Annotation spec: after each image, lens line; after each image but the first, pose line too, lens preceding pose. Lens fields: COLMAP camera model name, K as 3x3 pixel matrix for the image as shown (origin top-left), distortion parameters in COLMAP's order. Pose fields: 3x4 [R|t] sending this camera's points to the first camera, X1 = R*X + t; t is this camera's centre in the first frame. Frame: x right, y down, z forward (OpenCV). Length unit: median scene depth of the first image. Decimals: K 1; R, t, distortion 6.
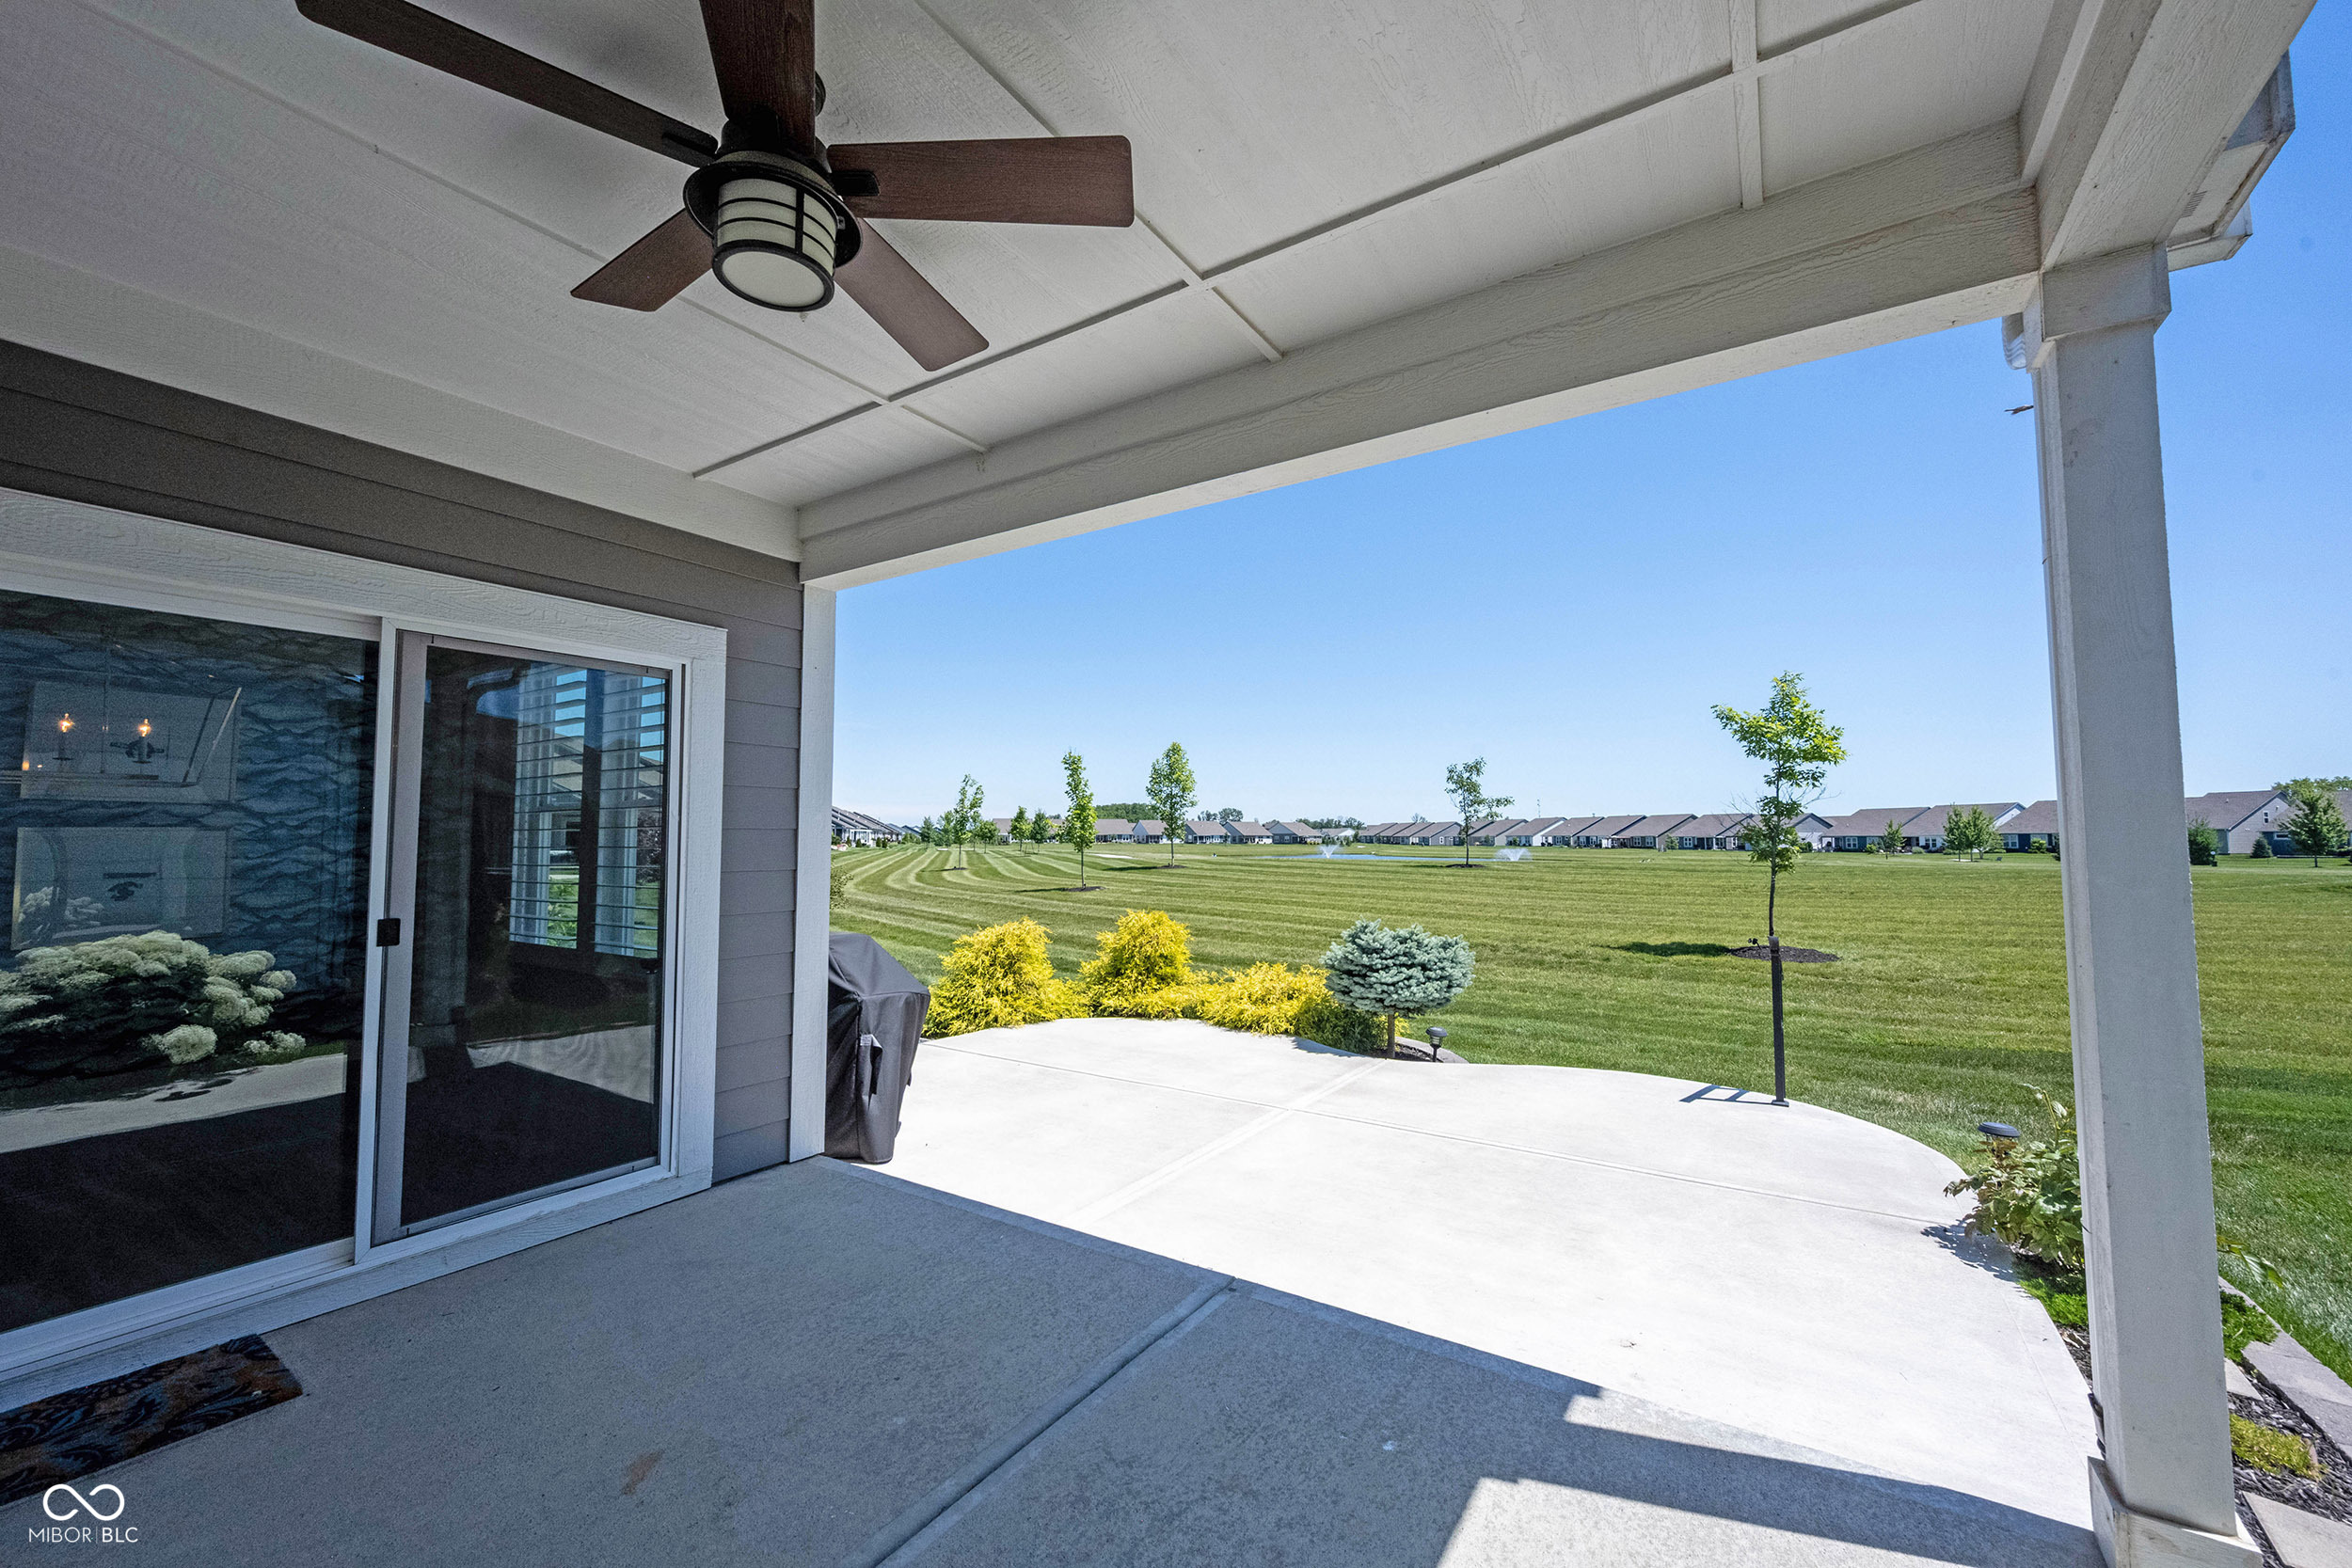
lens RADIAL K [[927.2, 0, 1171.4], [0, 927.2, 787.7], [0, 0, 1]] dist [-0.000954, -0.000309]
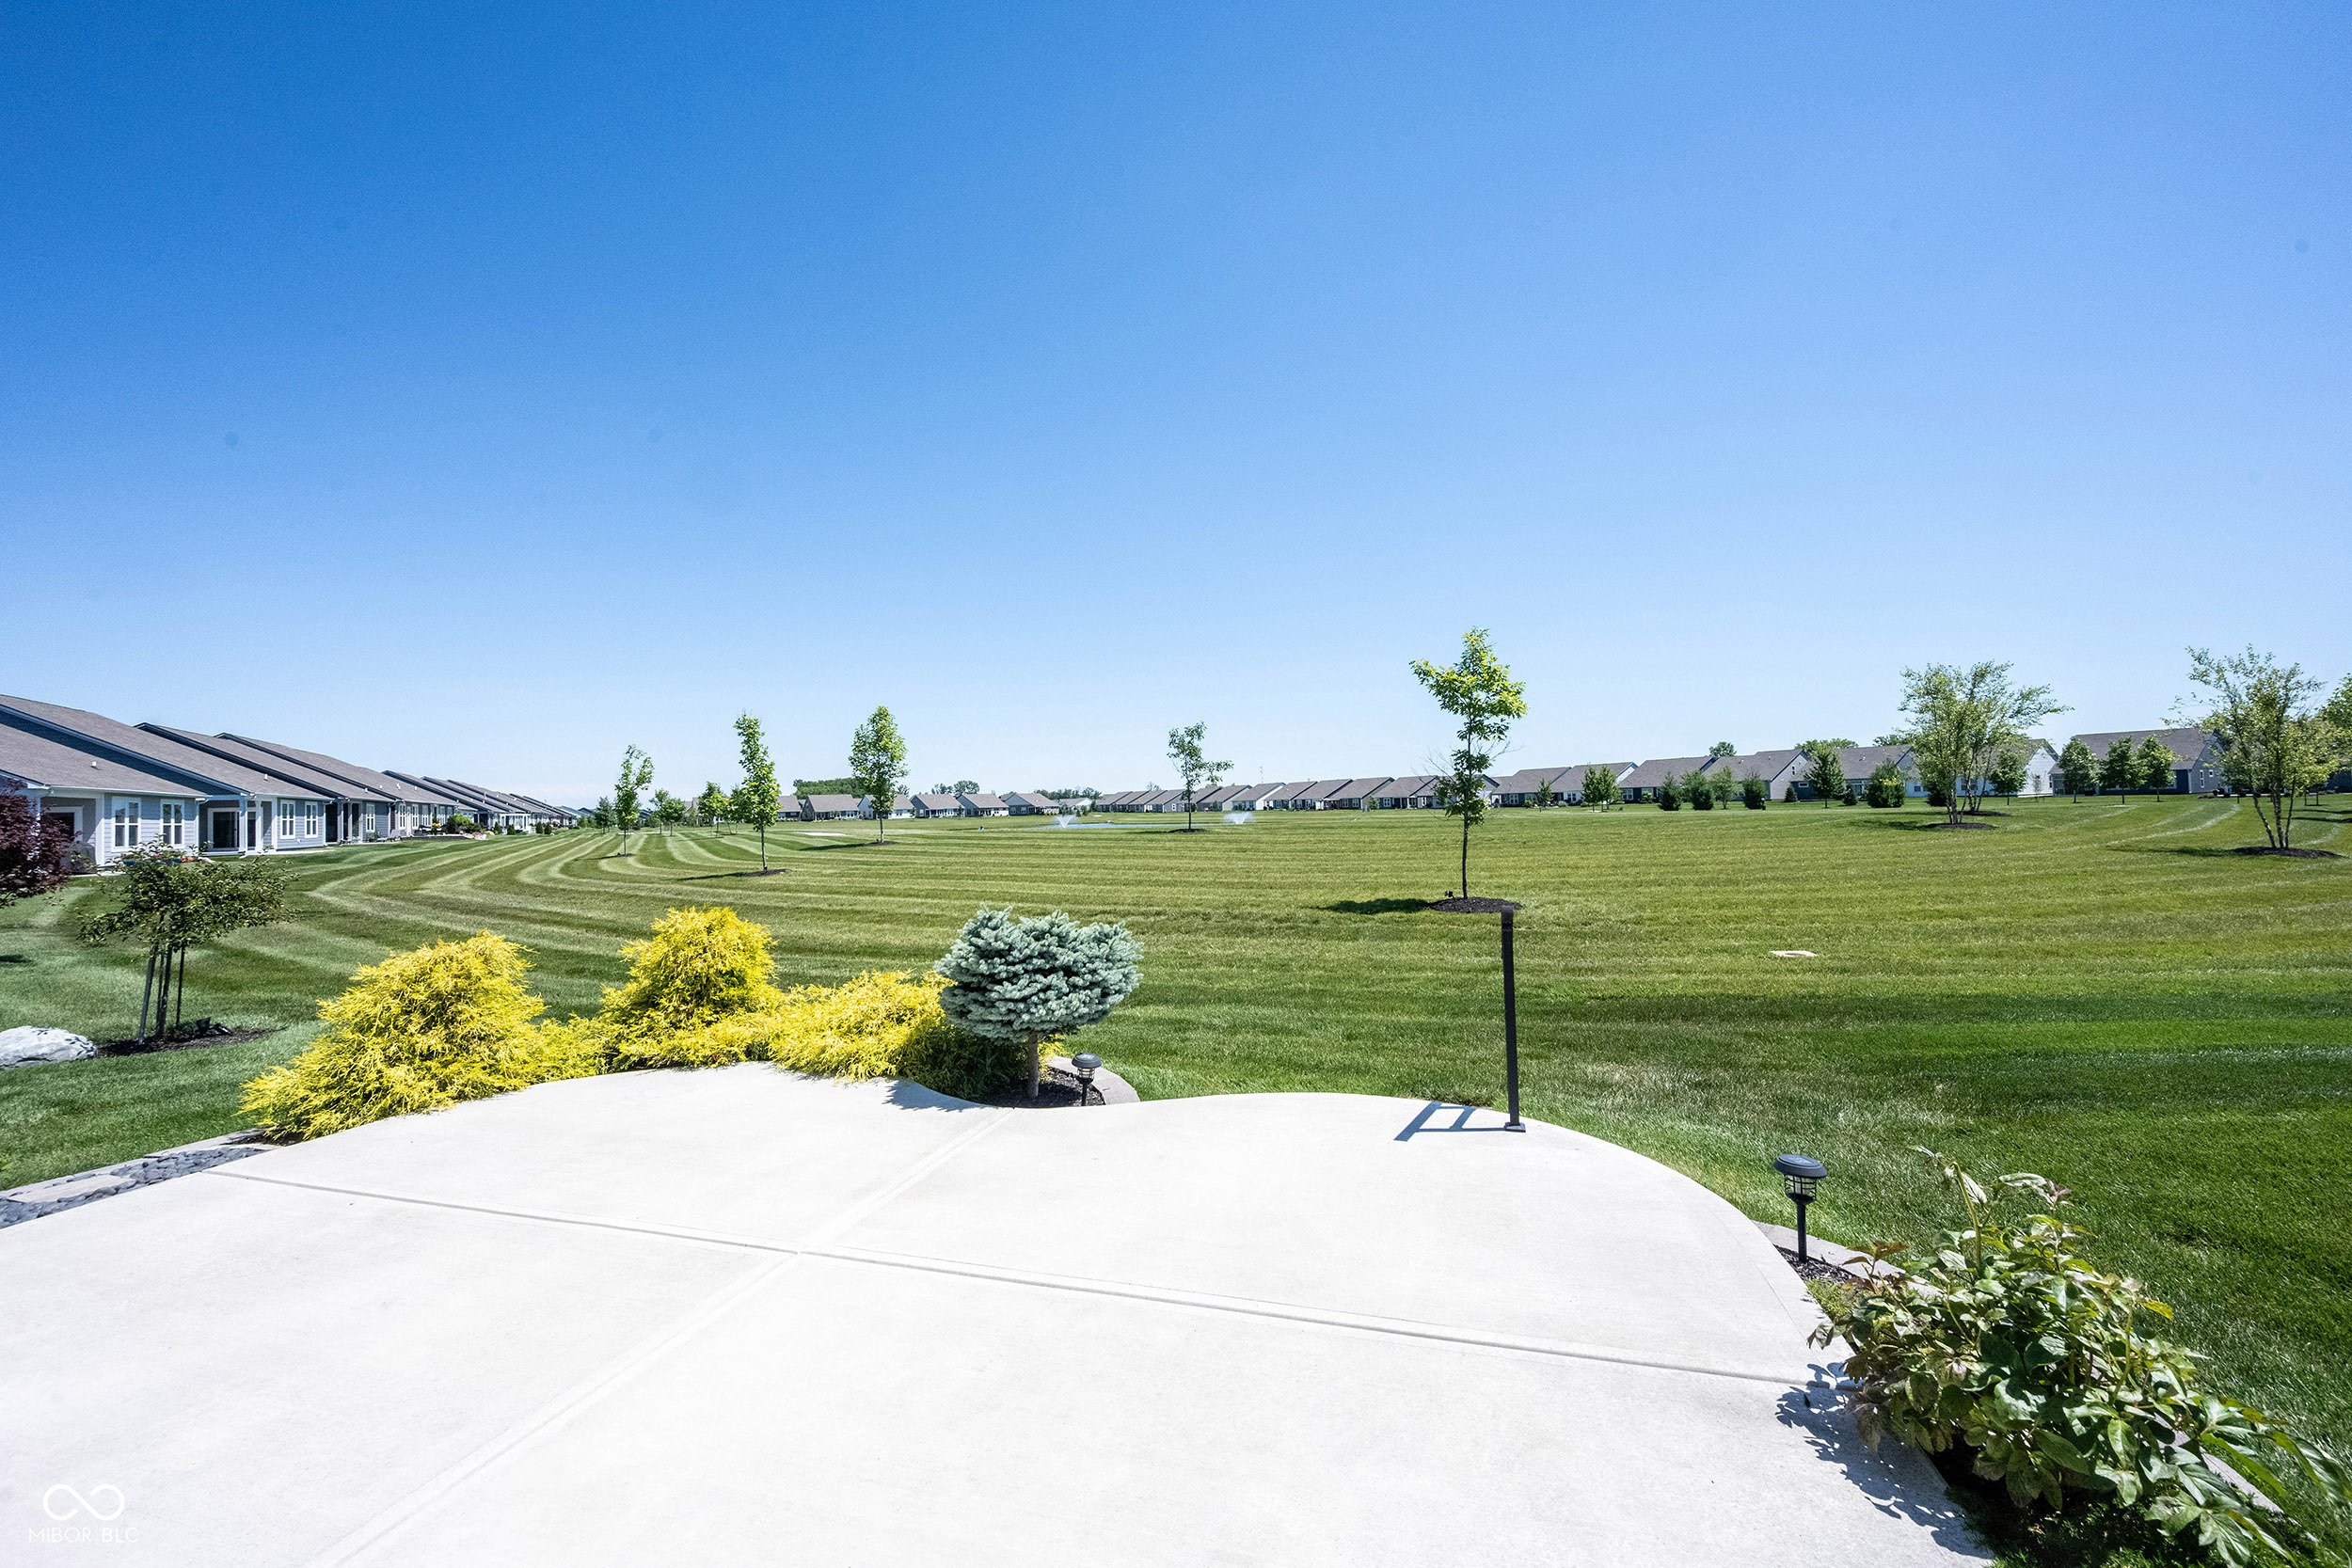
lens RADIAL K [[926.4, 0, 1178.7], [0, 926.4, 779.9], [0, 0, 1]] dist [-0.000629, 0.000214]
pose [[0.958674, -0.020582, 0.283760, 0.035497], [0.014147, 0.999595, 0.024709, 0.007020], [-0.284154, -0.019674, 0.958577, 0.068296]]
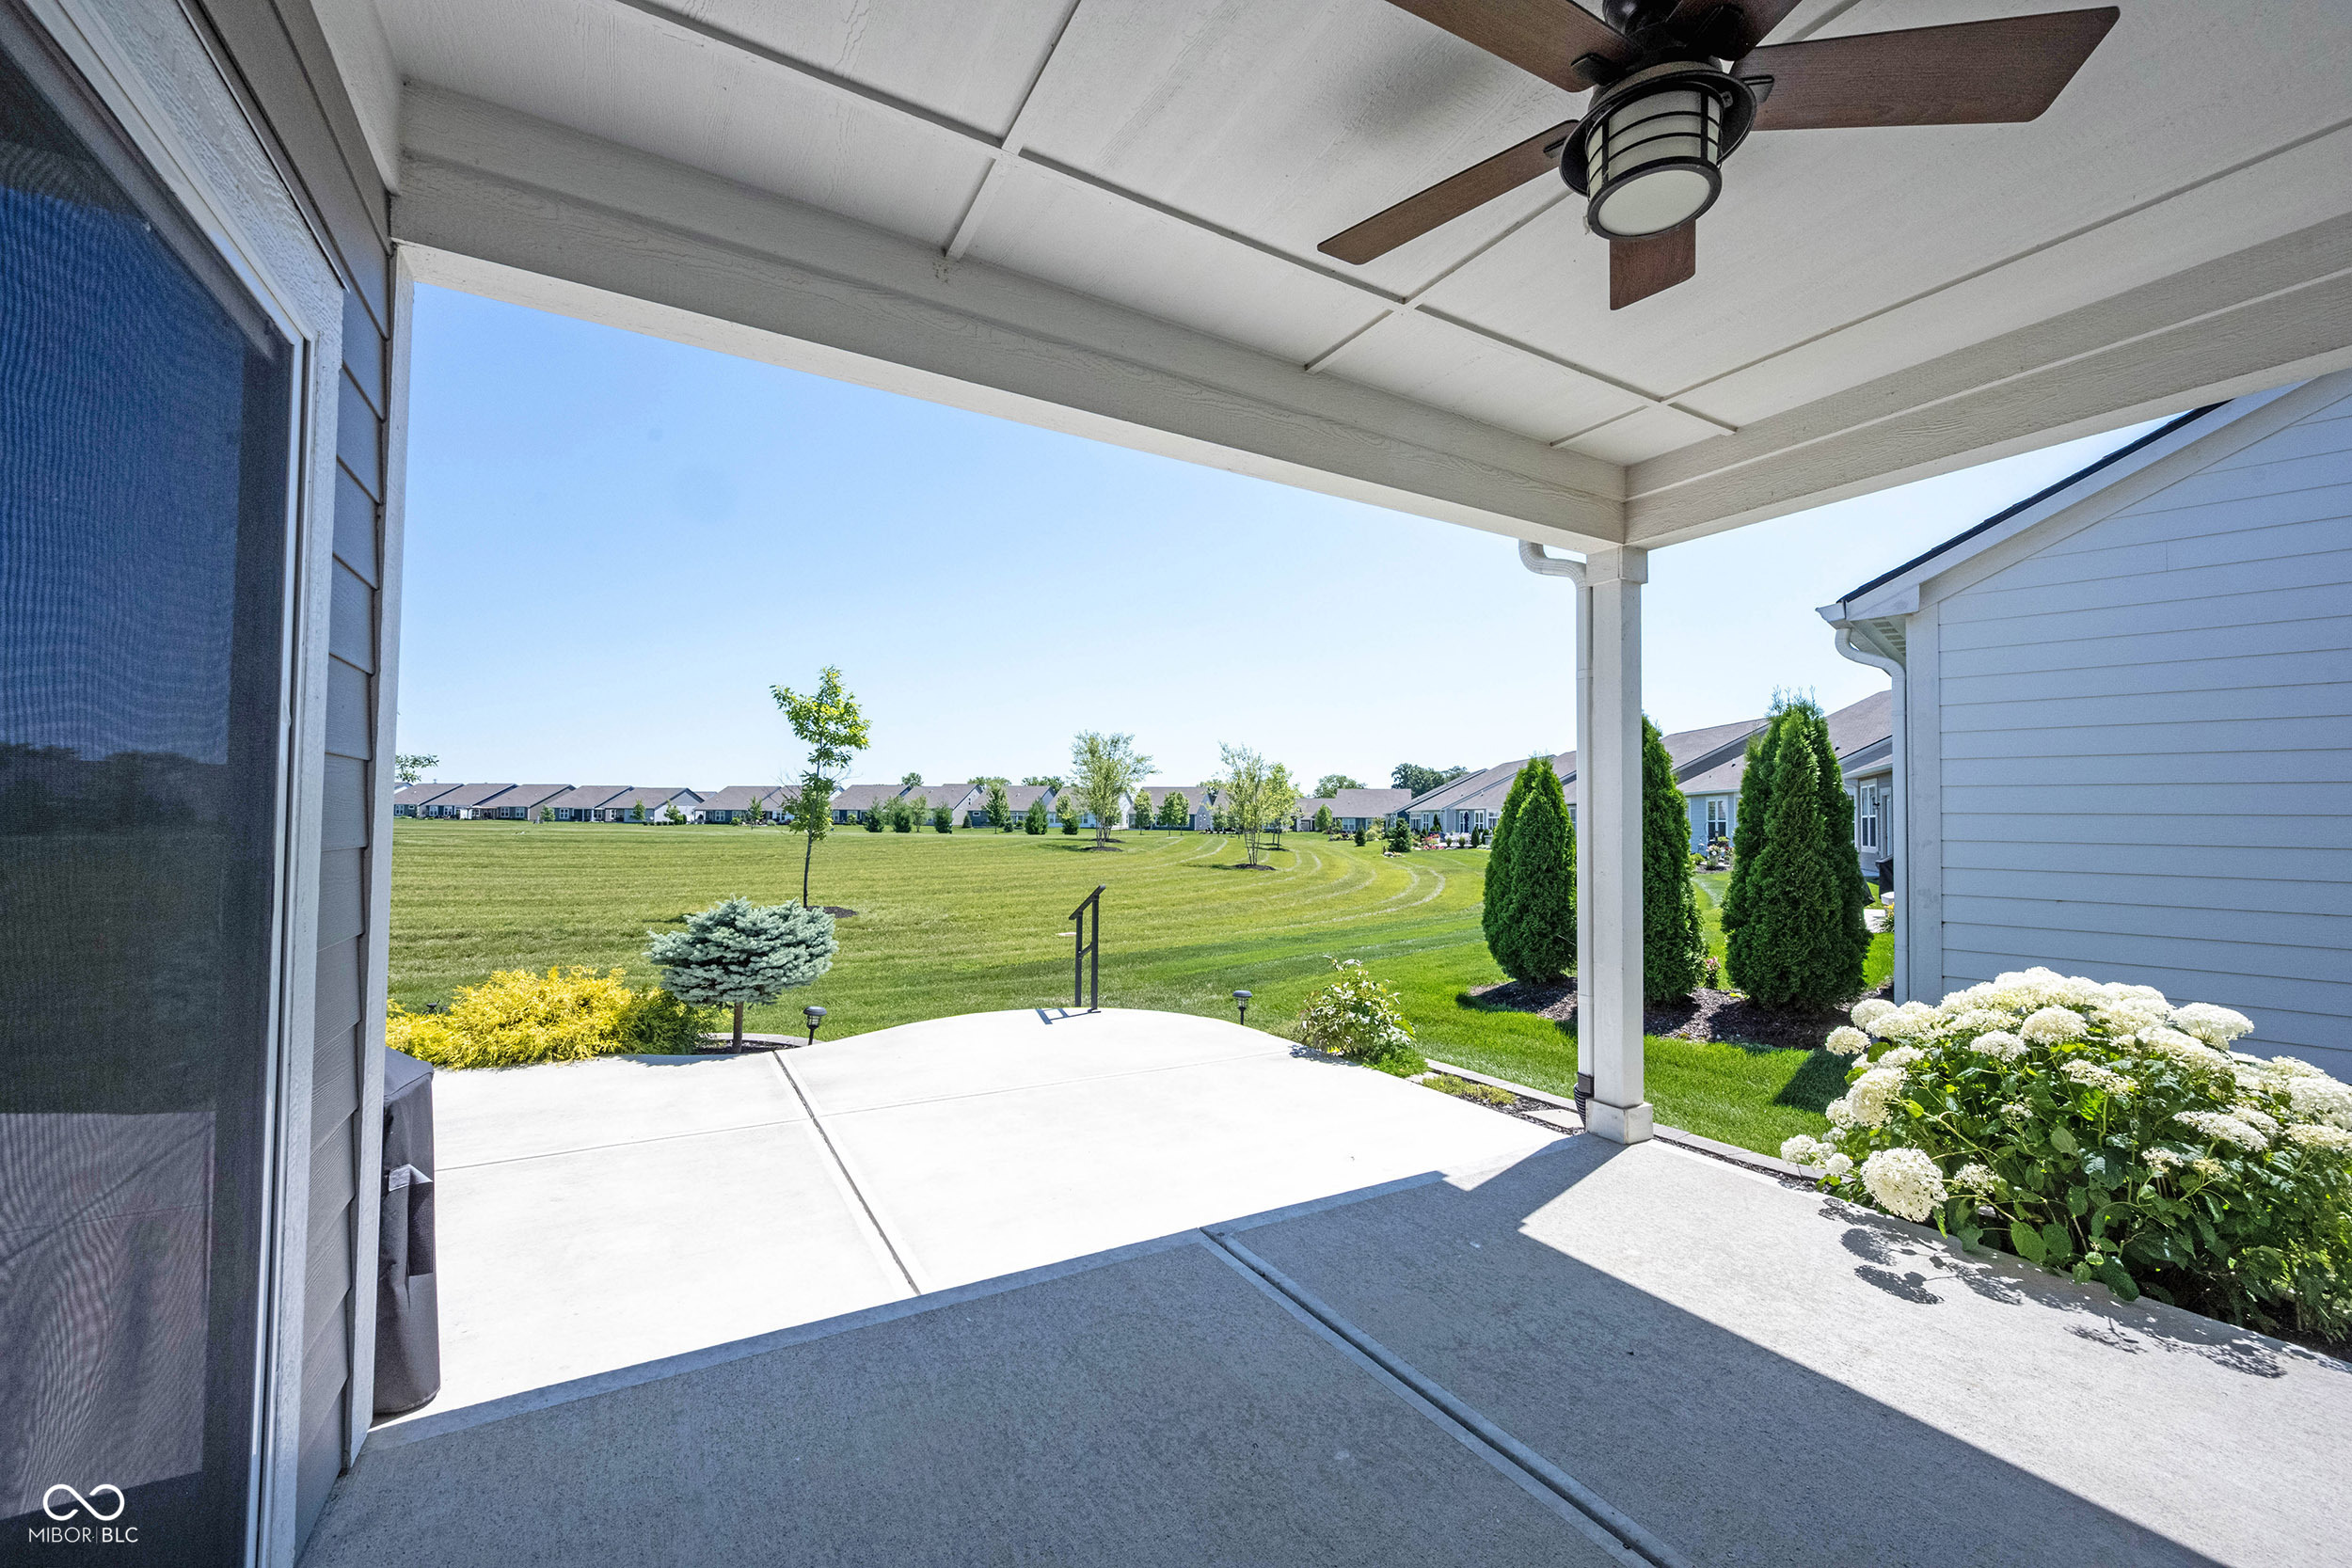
lens RADIAL K [[929.0, 0, 1174.0], [0, 929.0, 793.1], [0, 0, 1]] dist [-0.000176, 0.000054]
pose [[0.451020, 0.029982, 0.892010, -0.090030], [-0.061903, 0.998080, -0.002247, 0.005111], [-0.890364, -0.054205, 0.452010, 0.059709]]
